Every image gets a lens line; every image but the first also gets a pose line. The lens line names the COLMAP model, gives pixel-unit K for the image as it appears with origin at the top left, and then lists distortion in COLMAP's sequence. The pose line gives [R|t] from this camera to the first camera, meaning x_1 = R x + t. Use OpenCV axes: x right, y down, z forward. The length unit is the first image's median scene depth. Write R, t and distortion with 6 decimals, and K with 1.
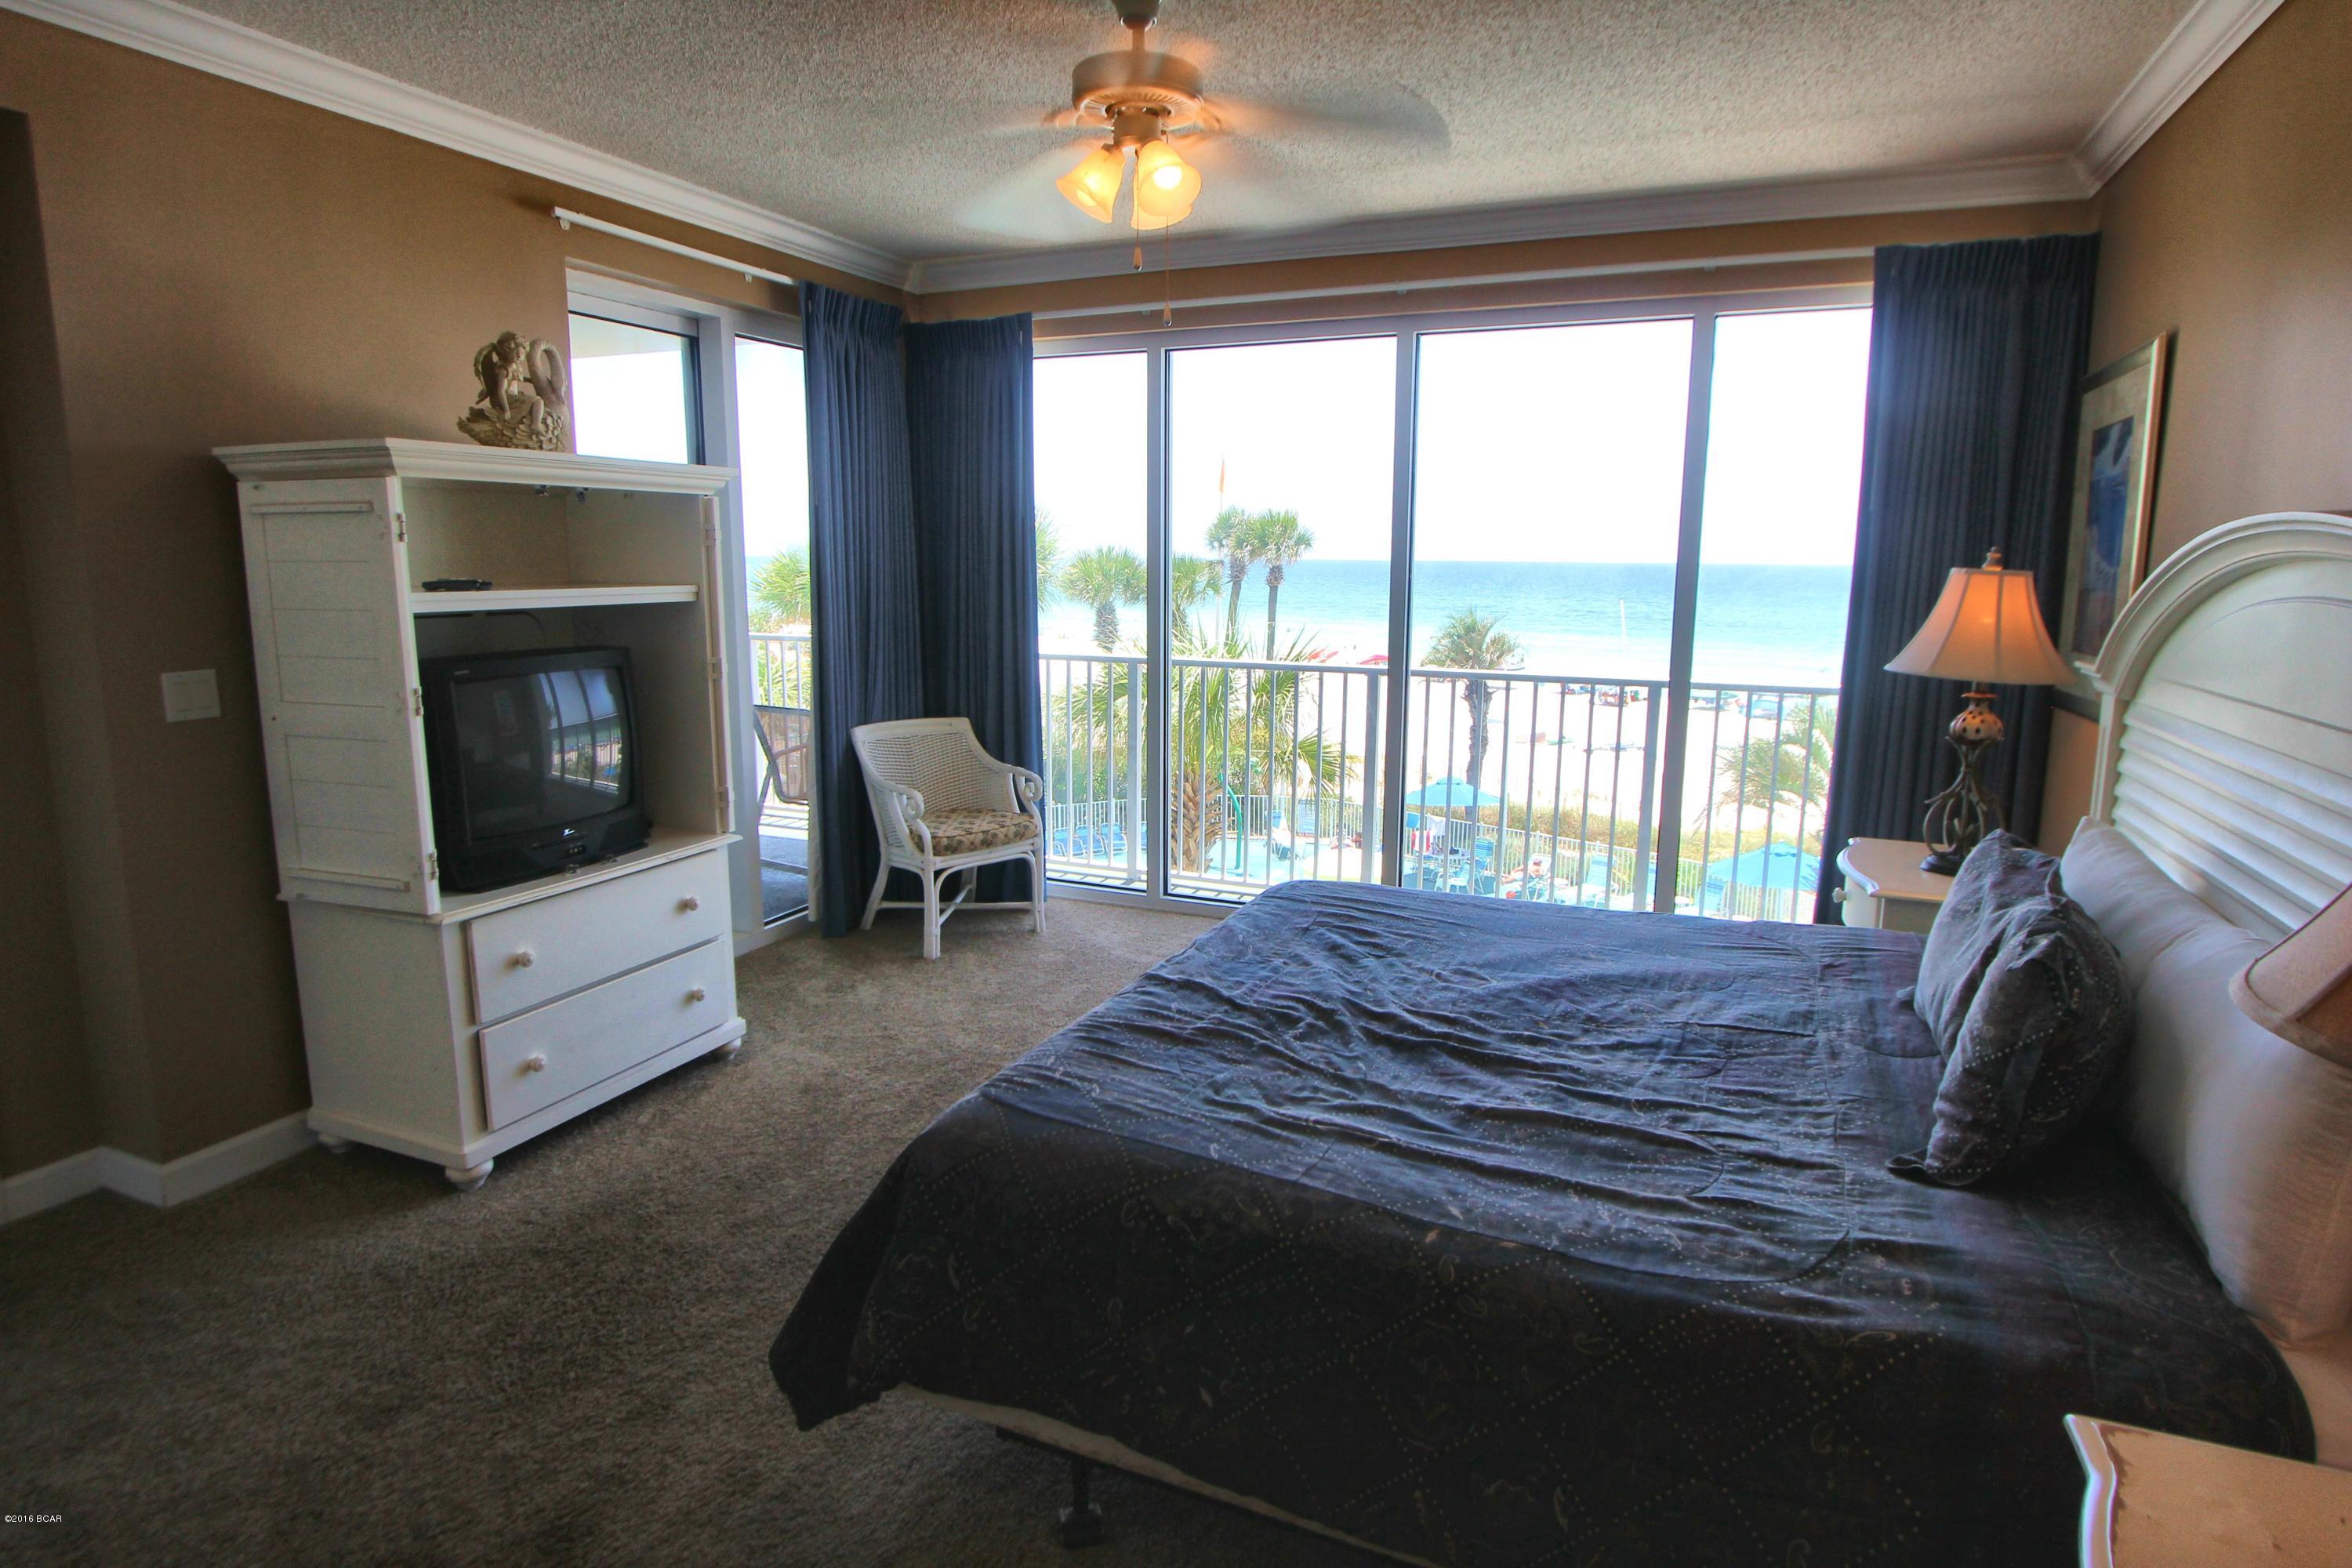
lens RADIAL K [[1278.9, 0, 1175.8], [0, 1278.9, 776.4], [0, 0, 1]] dist [-0.012185, 0.002164]
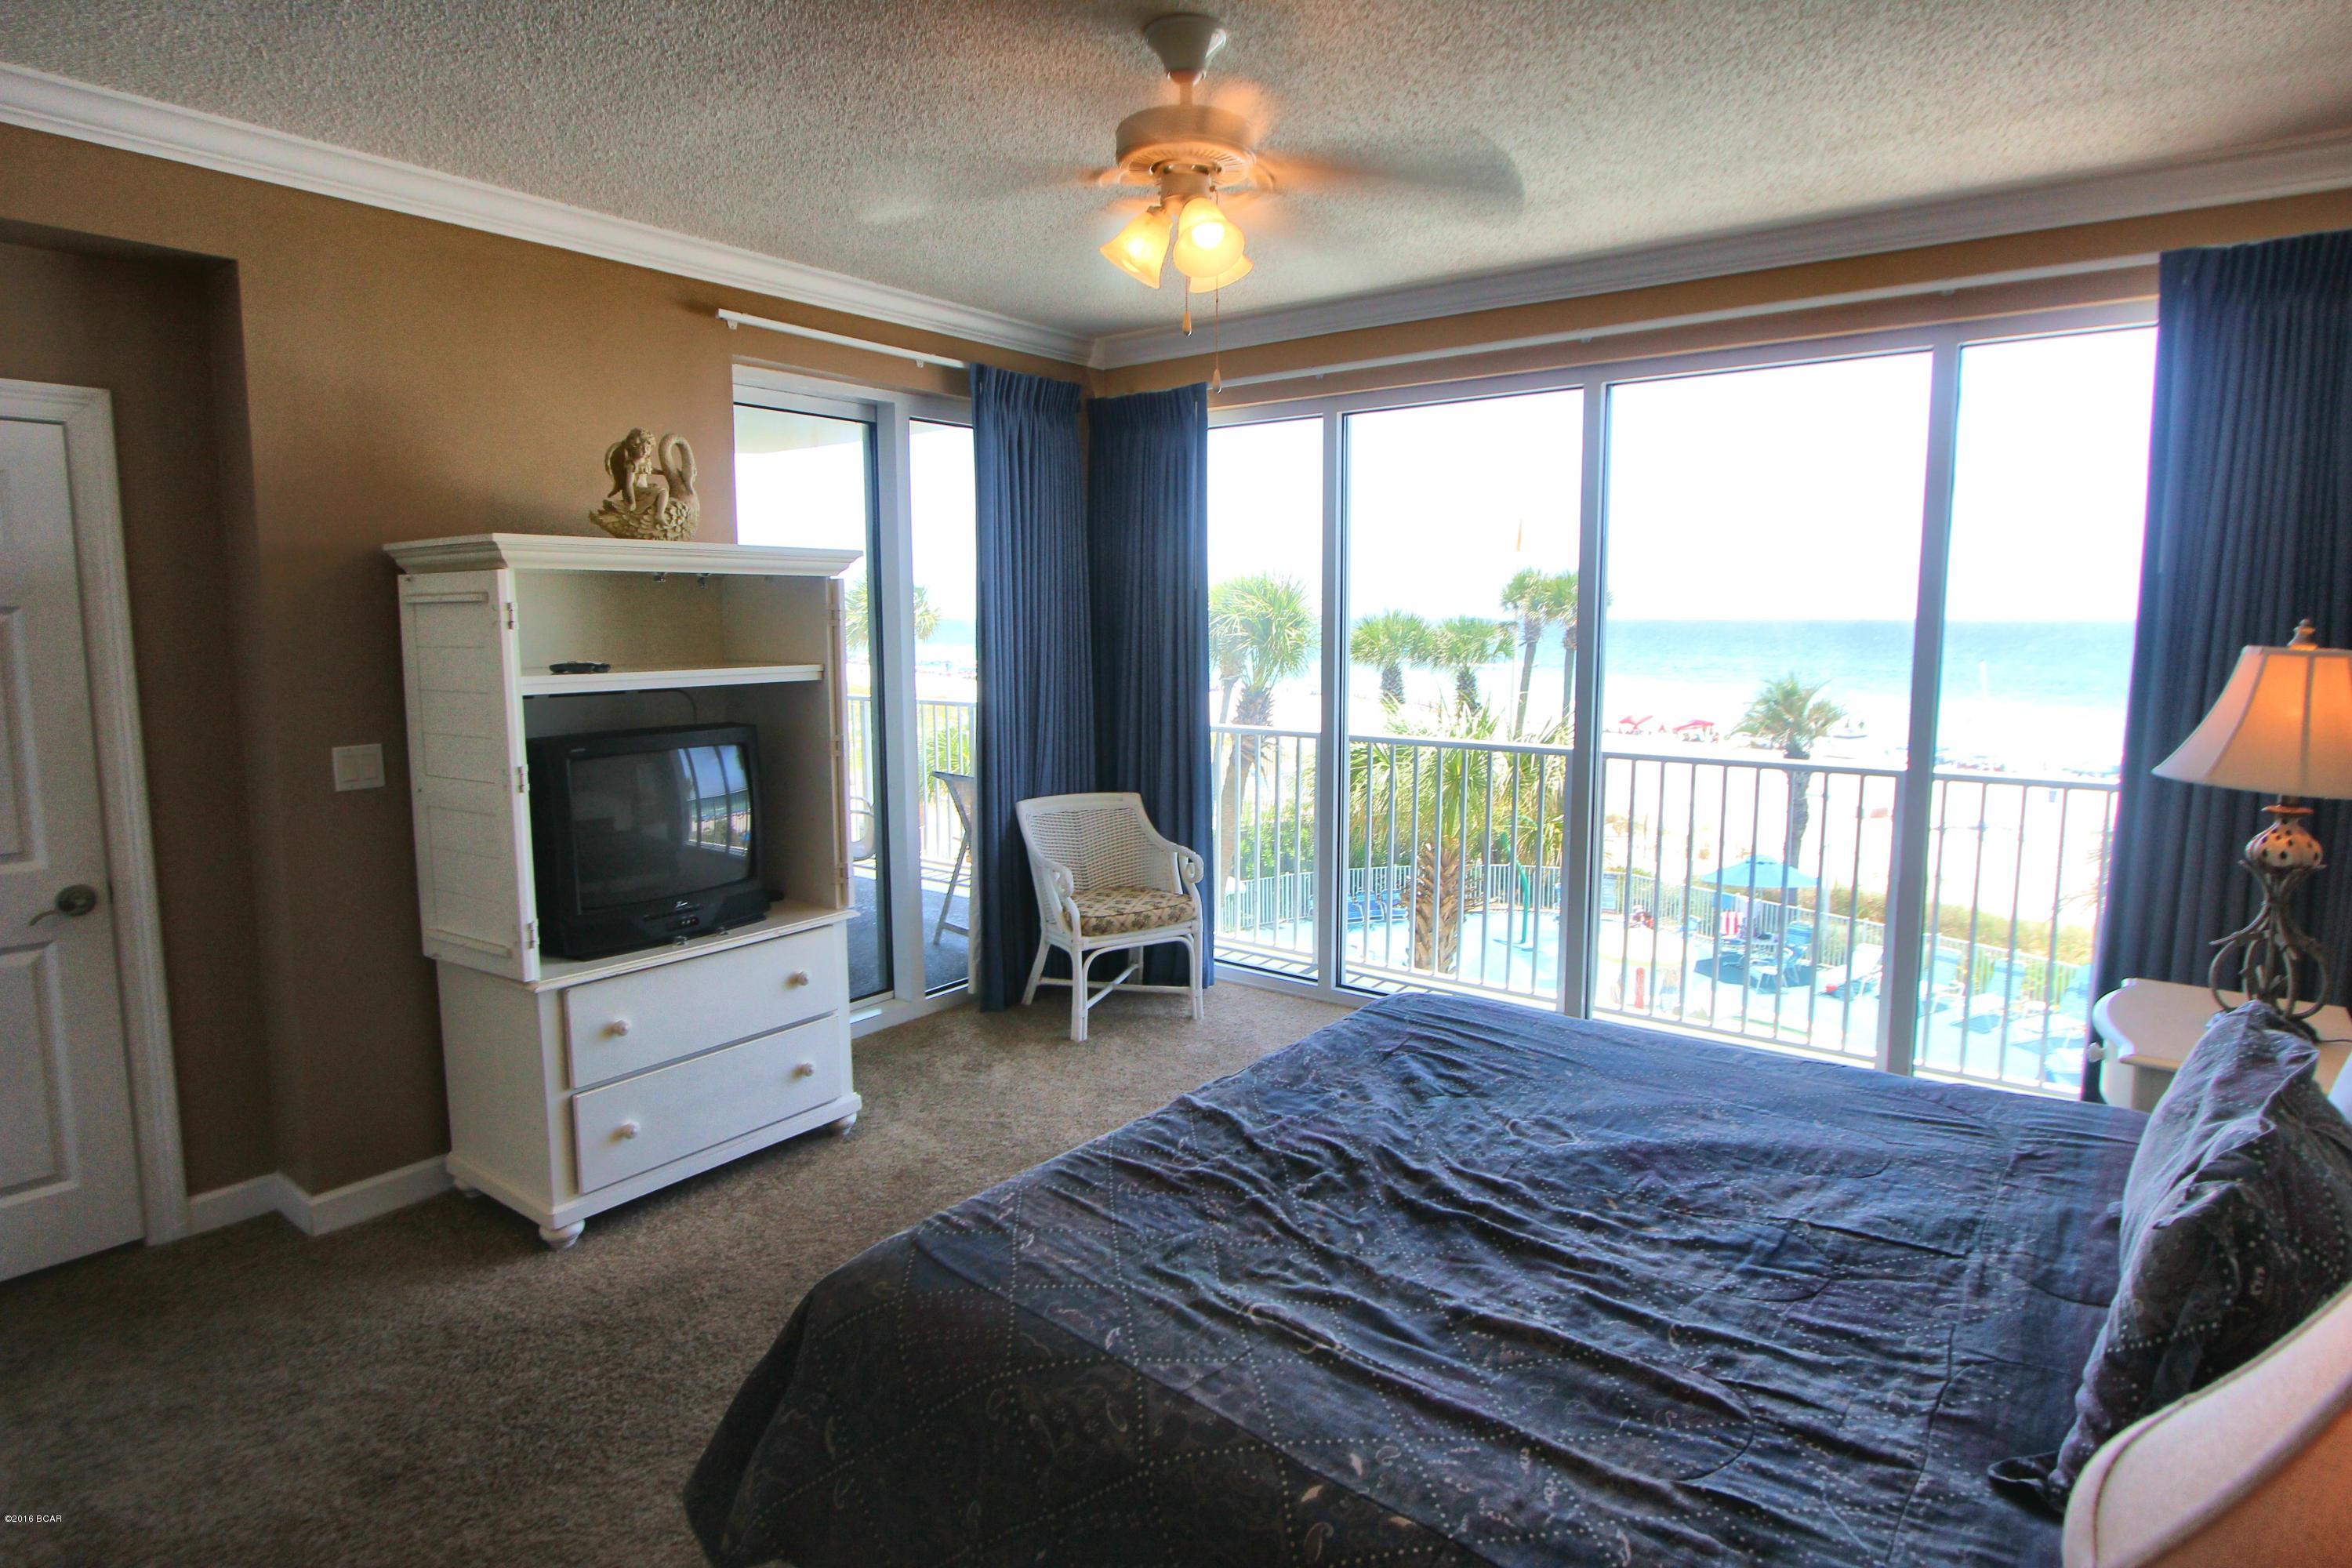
lens RADIAL K [[1278.9, 0, 1161.6], [0, 1278.9, 773.4], [0, 0, 1]] dist [-0.012185, 0.002164]
pose [[0.971009, 0.020594, -0.238156, 0.156049], [-0.032358, 0.998436, -0.045591, -0.029506], [0.236844, 0.051975, 0.970156, 0.091797]]
